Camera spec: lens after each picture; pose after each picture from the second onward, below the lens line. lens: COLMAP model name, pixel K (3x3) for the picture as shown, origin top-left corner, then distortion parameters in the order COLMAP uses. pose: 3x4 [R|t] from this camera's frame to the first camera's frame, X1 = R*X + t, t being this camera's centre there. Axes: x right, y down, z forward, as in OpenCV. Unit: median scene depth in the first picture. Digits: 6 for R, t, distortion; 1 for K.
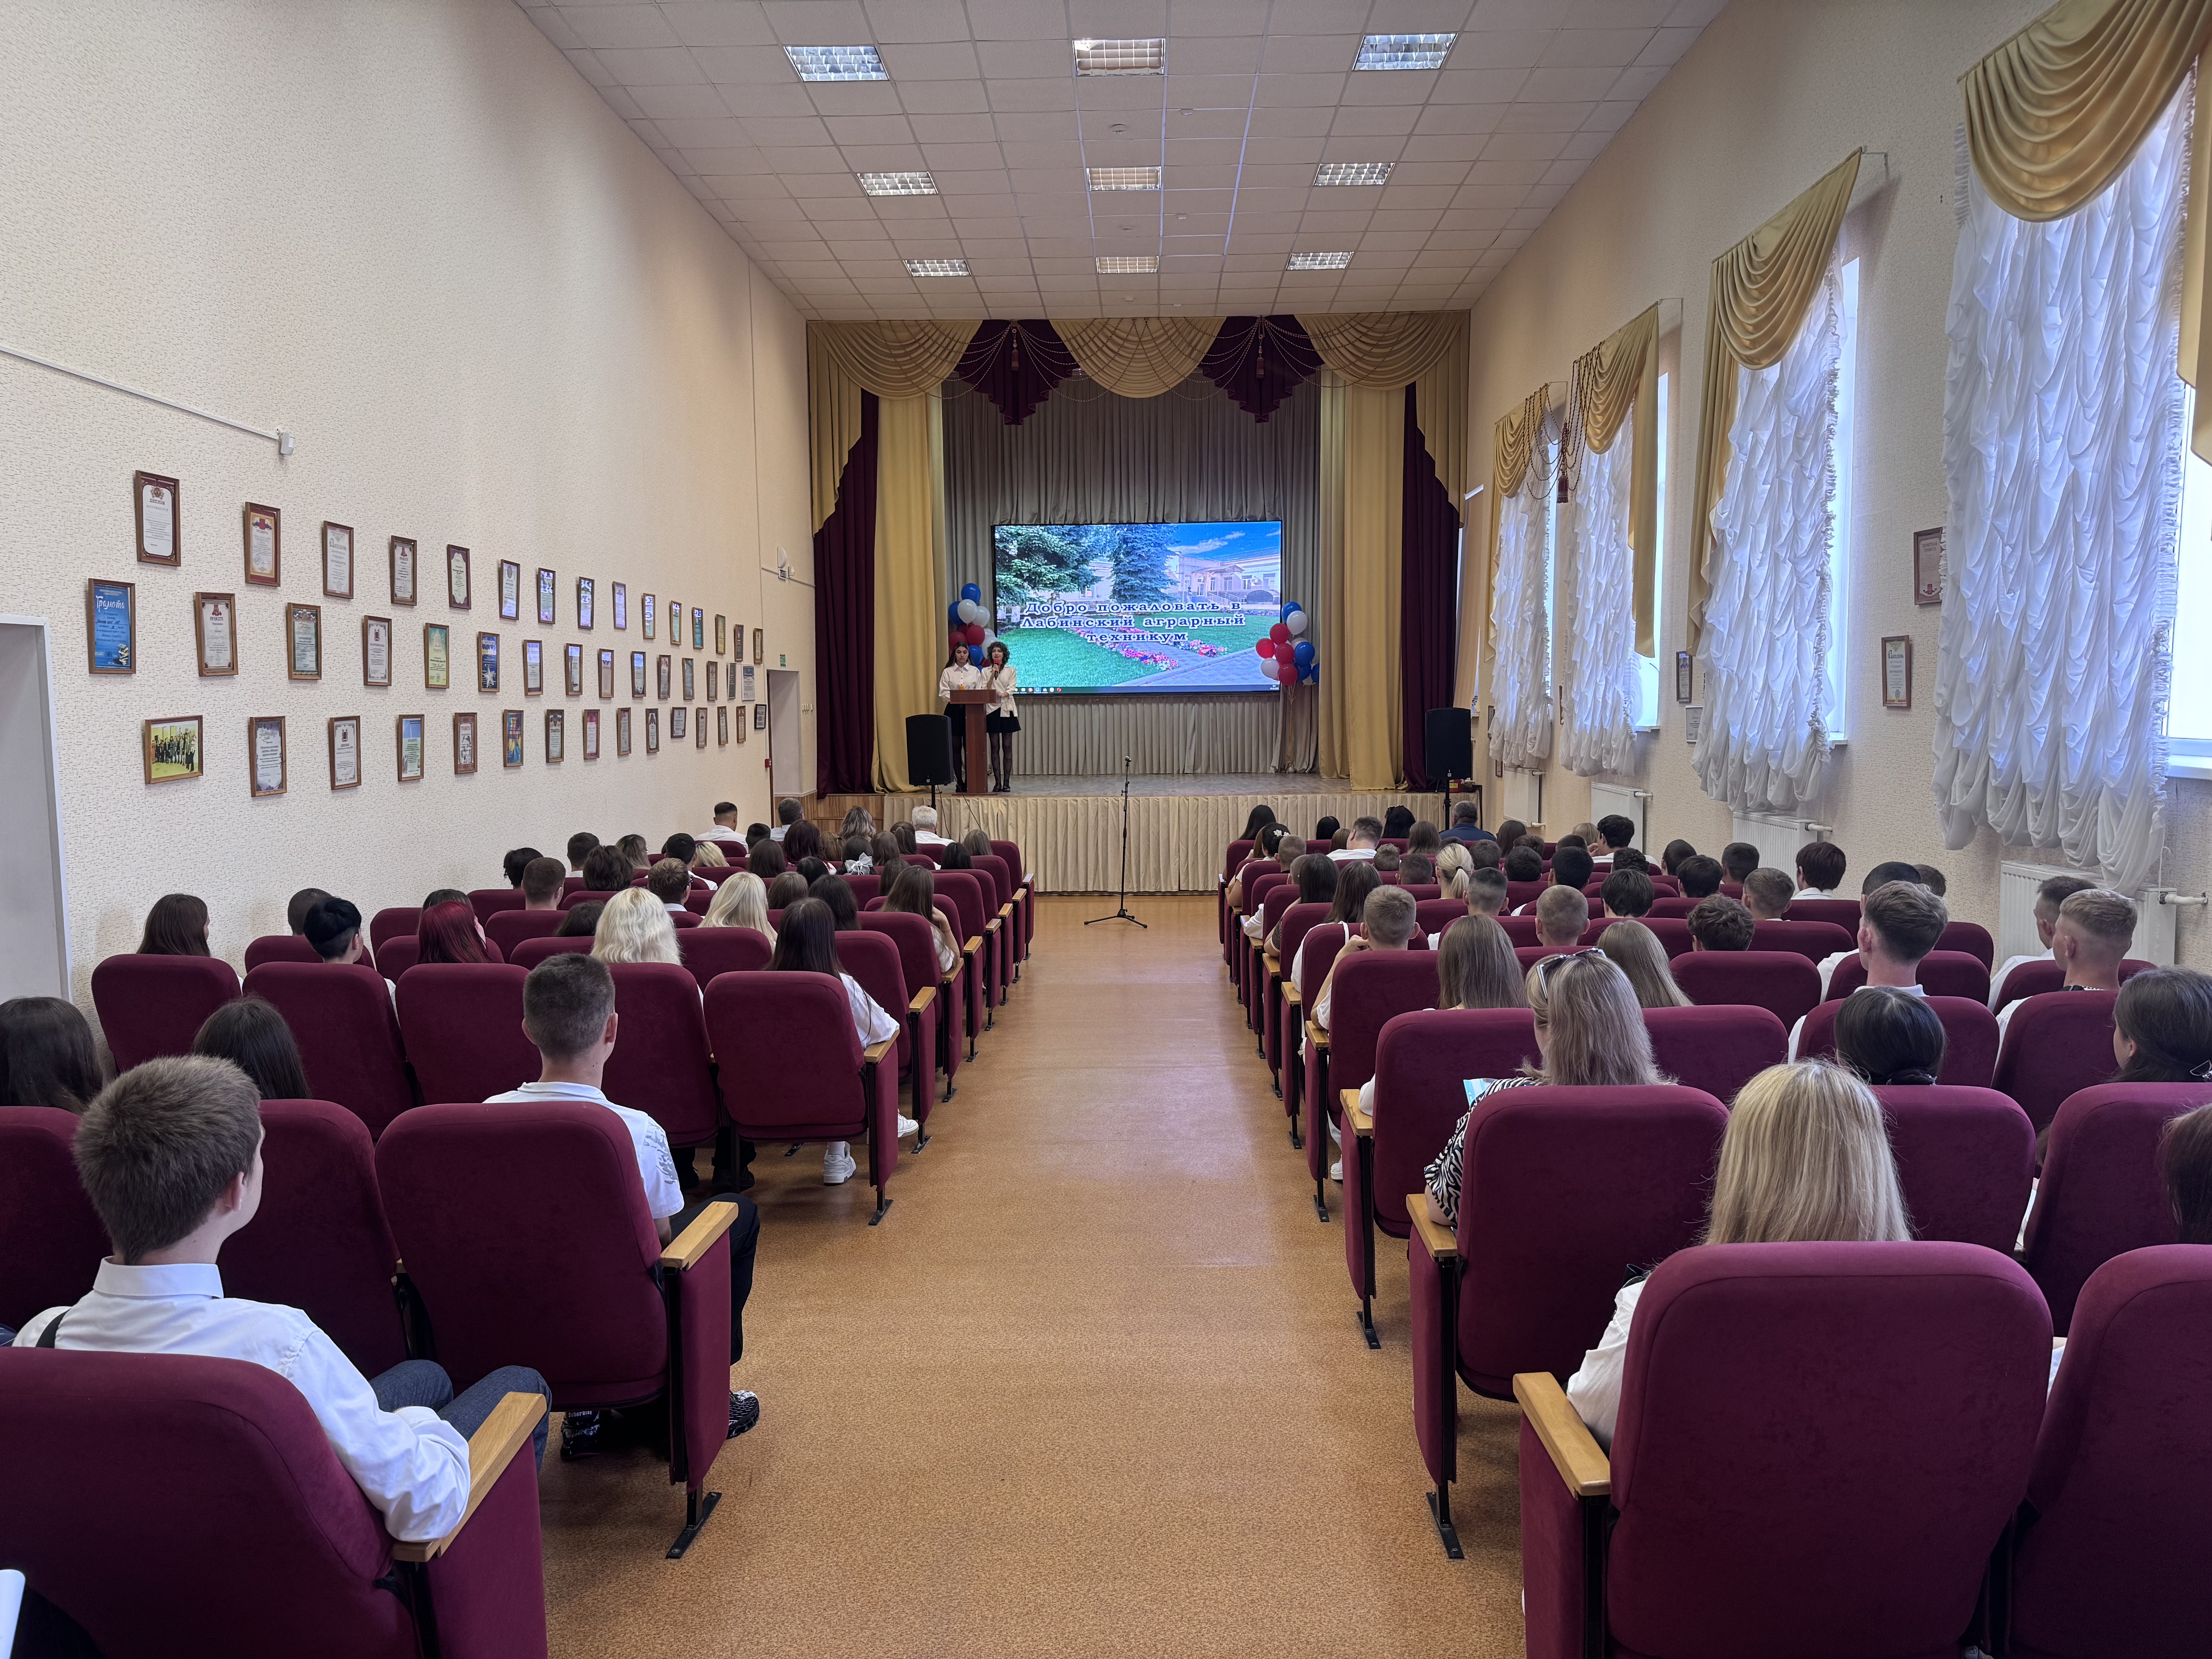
lens RADIAL K [[1554.7, 0, 1110.3], [0, 1554.7, 831.3], [0, 0, 1]] dist [0.042076, -0.032444]
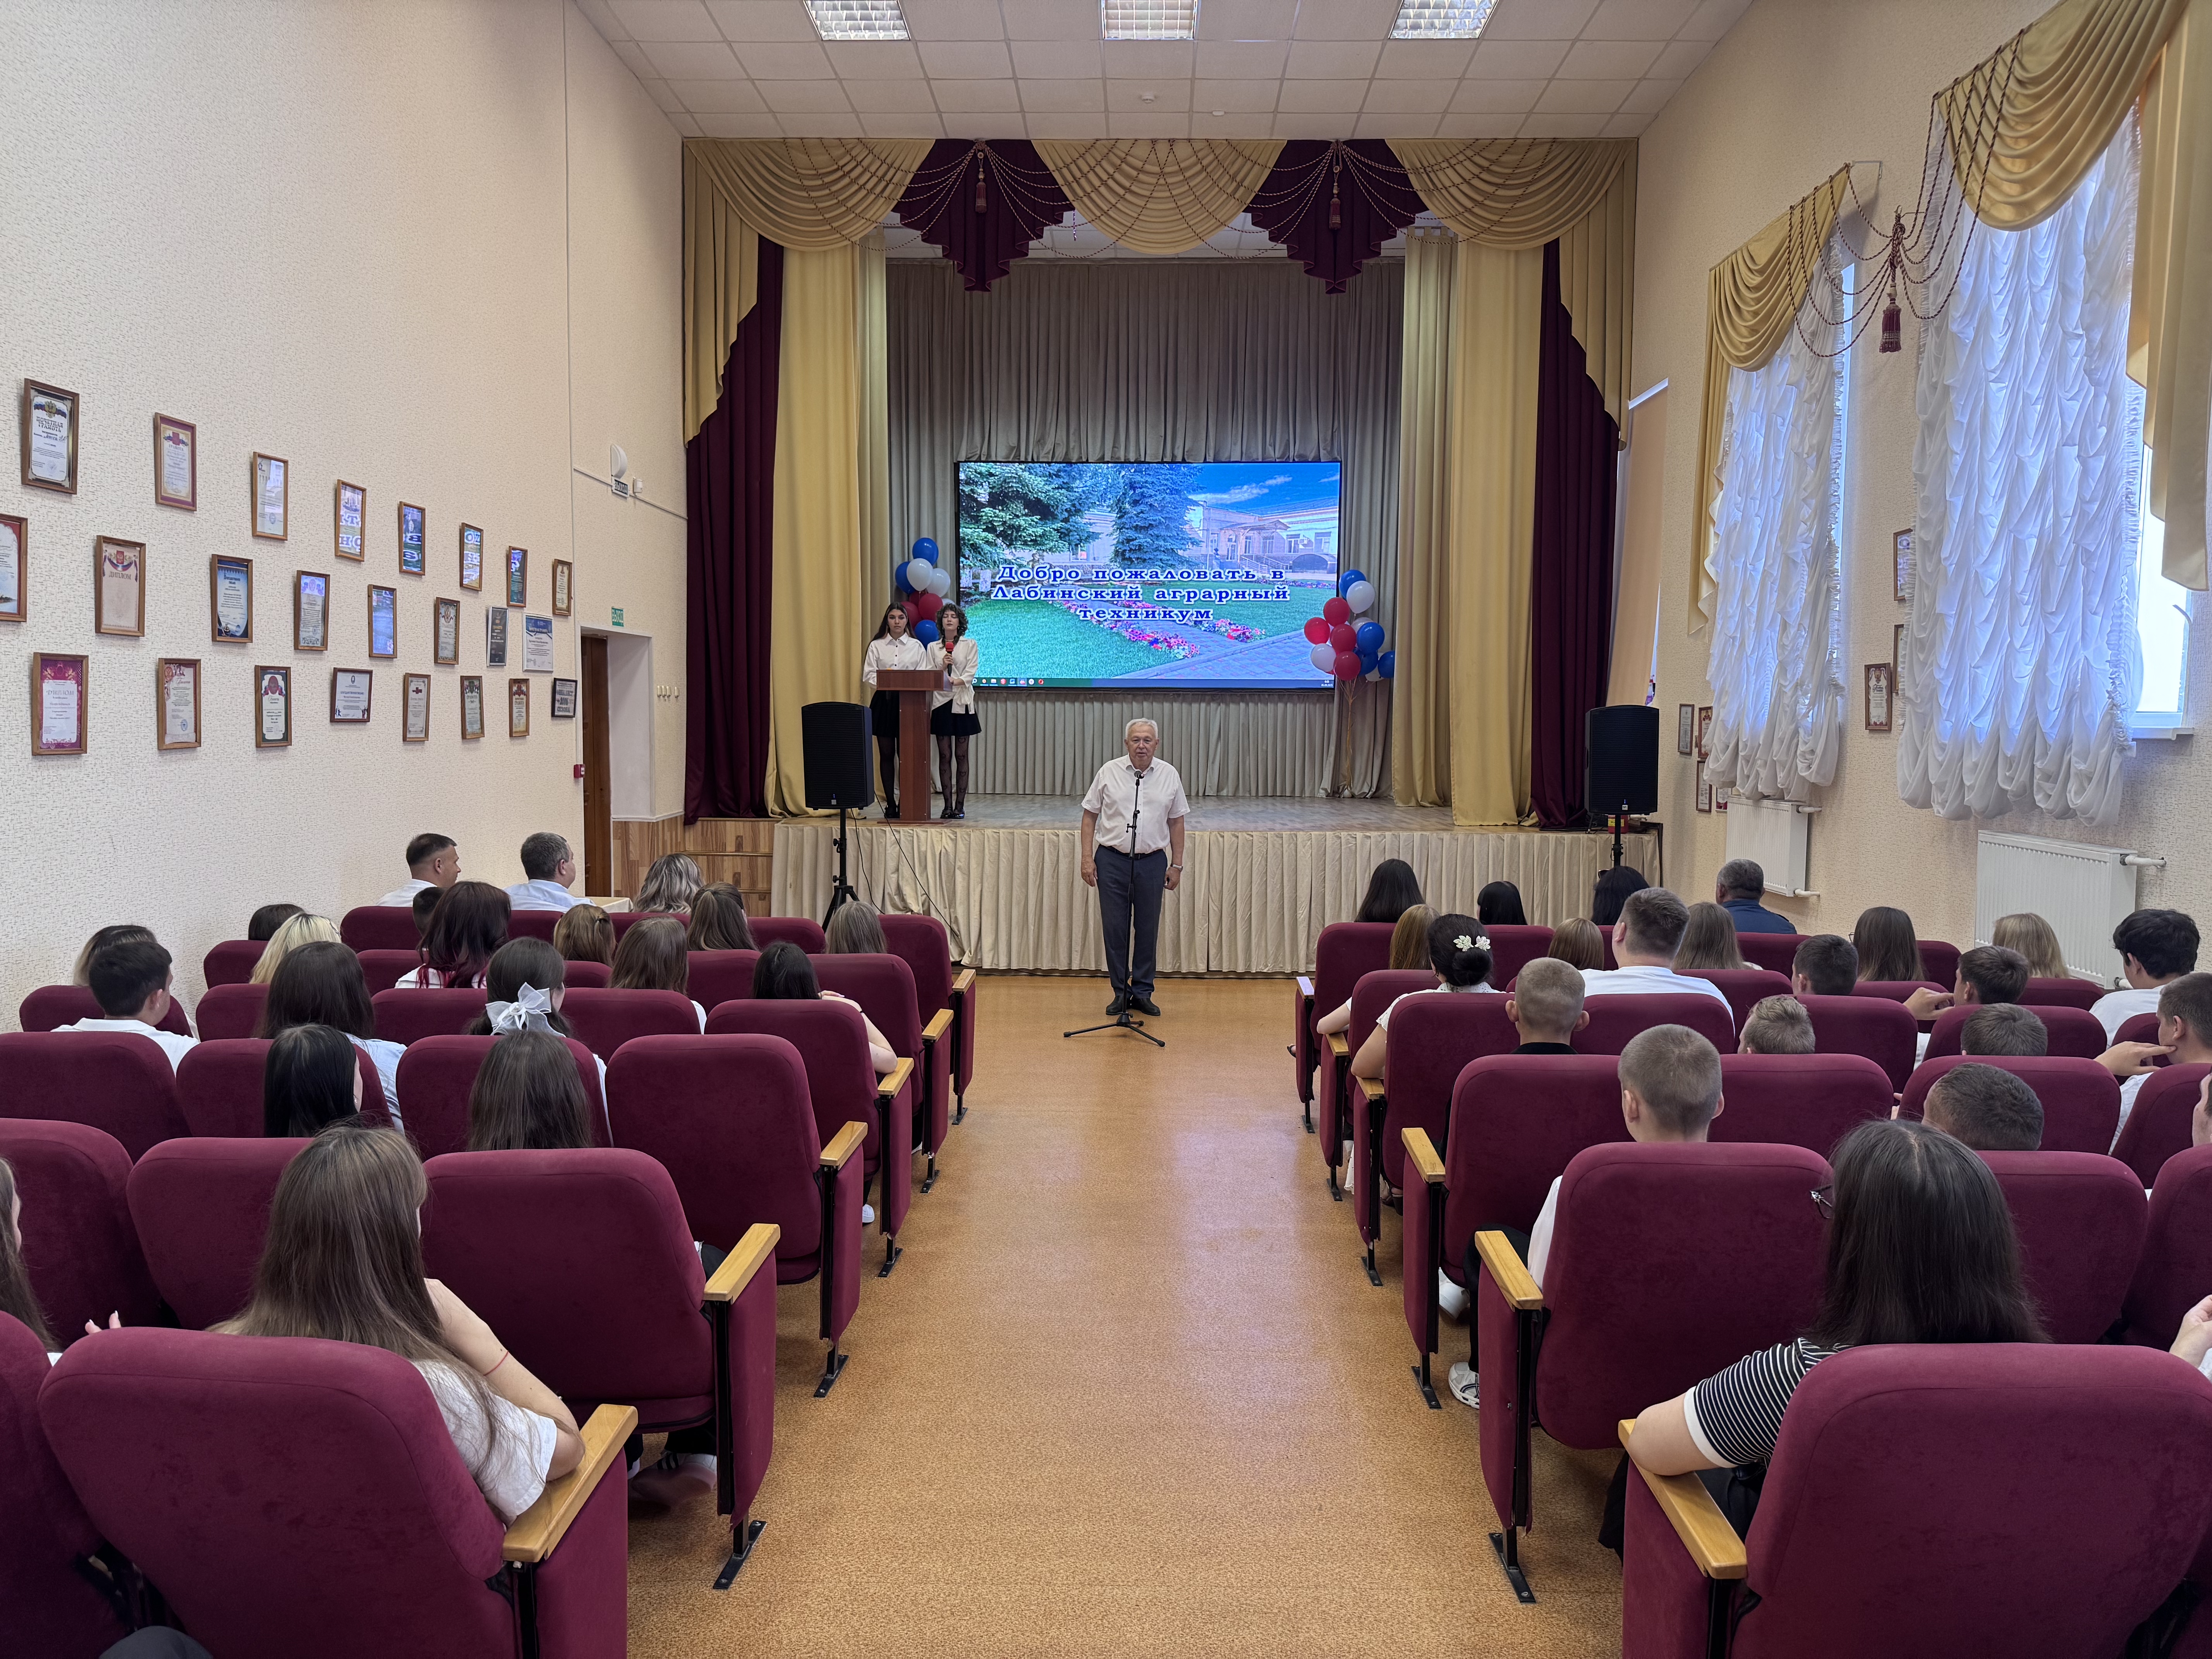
lens RADIAL K [[1555.1, 0, 1106.0], [0, 1555.1, 829.5], [0, 0, 1]] dist [0.038511, -0.030538]
pose [[0.999843, 0.017606, 0.001779, -0.001770], [-0.017583, 0.999772, -0.012154, -0.013314], [-0.001993, 0.012121, 0.999925, 0.300656]]
